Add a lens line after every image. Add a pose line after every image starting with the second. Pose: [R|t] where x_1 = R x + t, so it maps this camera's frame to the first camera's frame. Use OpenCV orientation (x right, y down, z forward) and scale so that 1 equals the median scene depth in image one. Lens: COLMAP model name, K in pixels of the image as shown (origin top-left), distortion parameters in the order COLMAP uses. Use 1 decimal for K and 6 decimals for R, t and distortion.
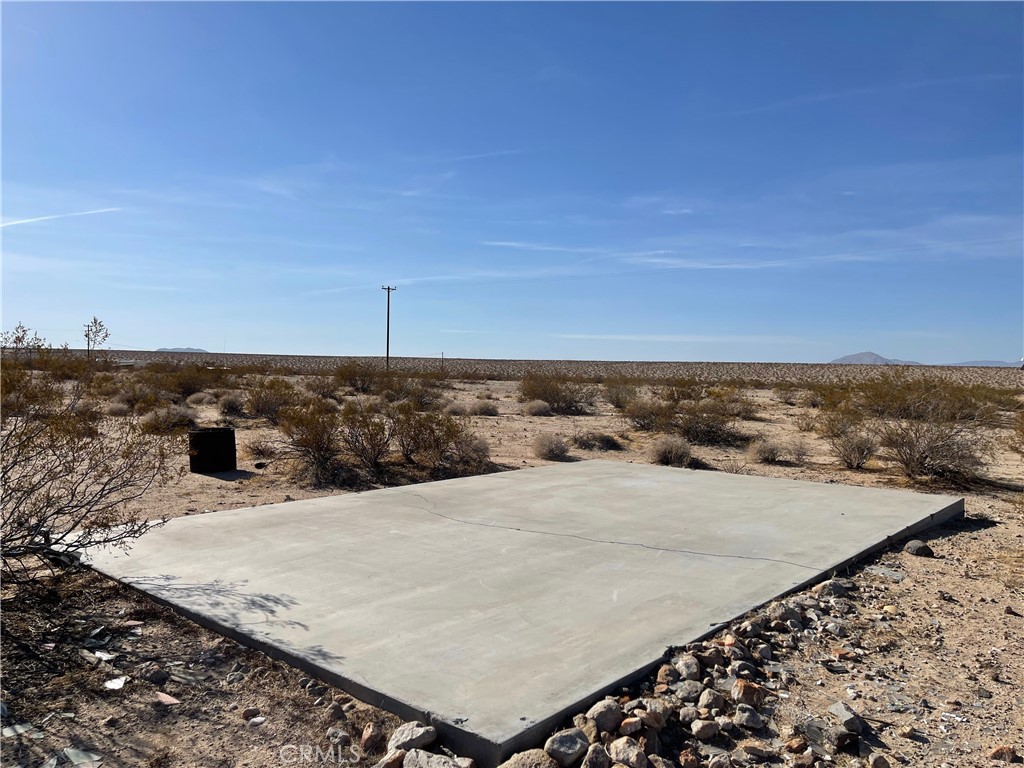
lens RADIAL K [[771.9, 0, 512.0], [0, 771.9, 384.0], [0, 0, 1]] dist [0.081231, -0.111439]
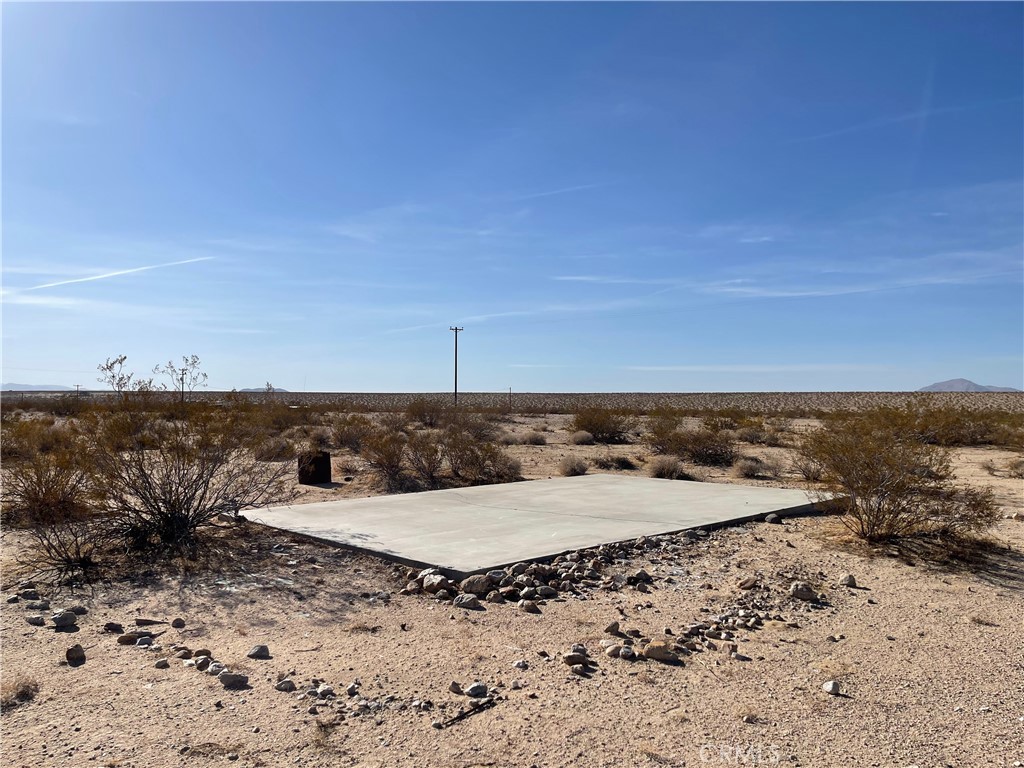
lens RADIAL K [[771.9, 0, 512.0], [0, 771.9, 384.0], [0, 0, 1]] dist [0.081231, -0.111439]
pose [[0.995711, -0.019058, -0.090539, 0.075506], [0.015045, 0.998882, -0.044805, 0.003344], [0.091291, 0.043251, 0.994885, -0.285794]]
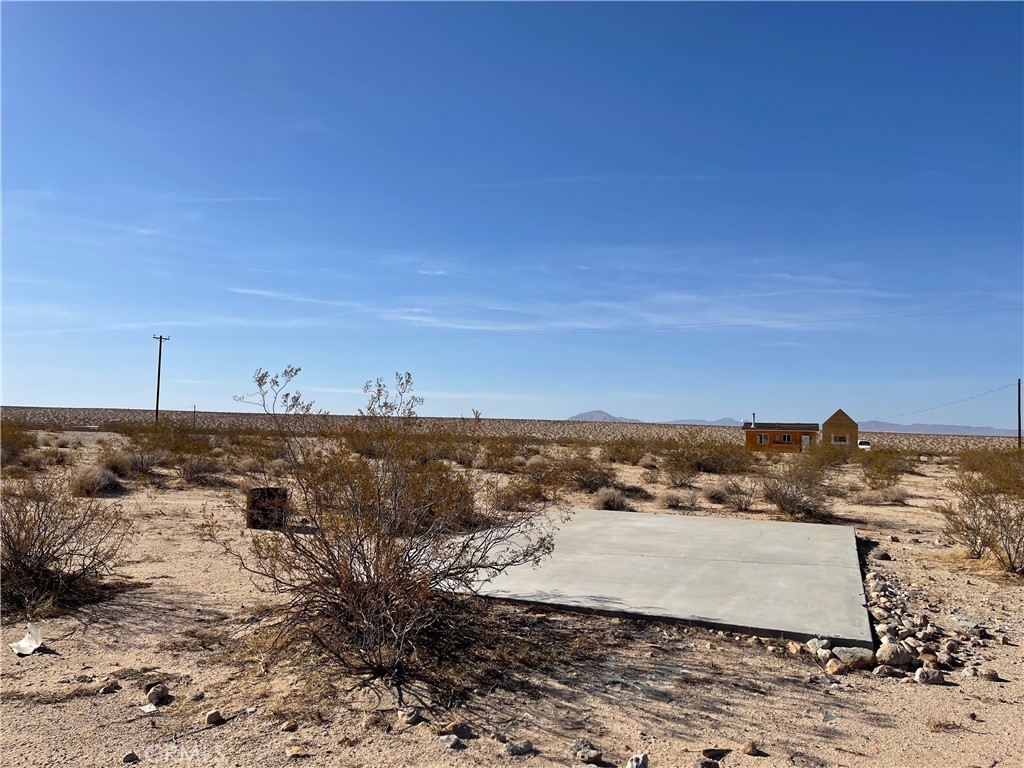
lens RADIAL K [[771.9, 0, 512.0], [0, 771.9, 384.0], [0, 0, 1]] dist [0.081231, -0.111439]
pose [[0.950761, 0.023349, 0.309045, -0.342489], [-0.001300, 0.997450, -0.071361, -0.011208], [-0.309923, 0.067445, 0.948366, -0.147500]]
